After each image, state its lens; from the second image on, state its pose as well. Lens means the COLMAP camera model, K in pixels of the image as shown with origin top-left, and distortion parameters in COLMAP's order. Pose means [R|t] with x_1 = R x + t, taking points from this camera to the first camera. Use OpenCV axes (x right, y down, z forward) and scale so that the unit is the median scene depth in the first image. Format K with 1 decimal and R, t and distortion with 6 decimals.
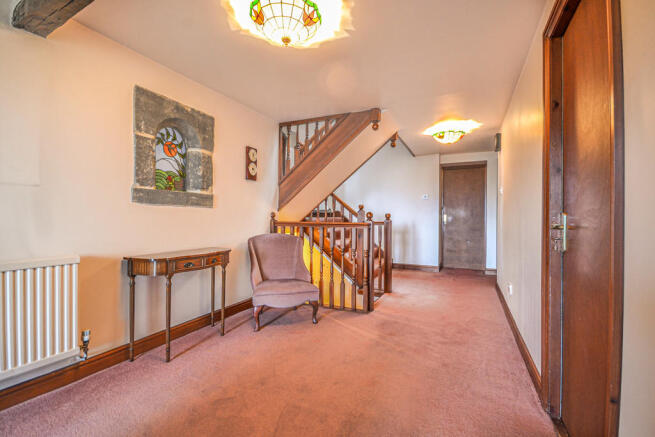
lens RADIAL K [[298.3, 0, 326.7], [0, 298.3, 219.5], [0, 0, 1]] dist [-0.005298, -0.000886]
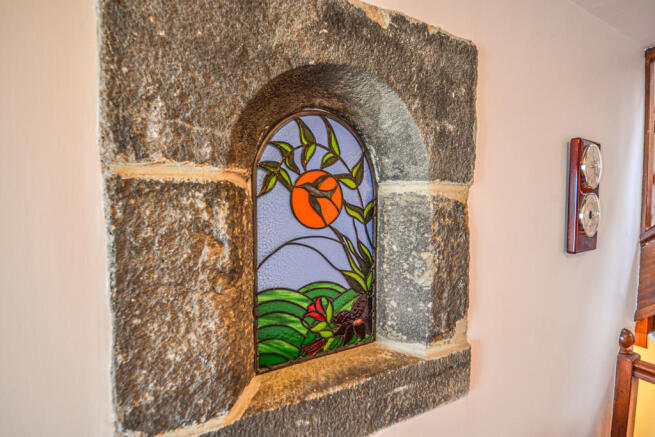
lens RADIAL K [[298.3, 0, 327.9], [0, 298.3, 219.2], [0, 0, 1]] dist [-0.005298, -0.000886]
pose [[0.805370, 0.017464, -0.592515, -0.350353], [0.005761, 0.999288, 0.037284, -0.219904], [0.592745, -0.033441, 0.804696, 0.766712]]
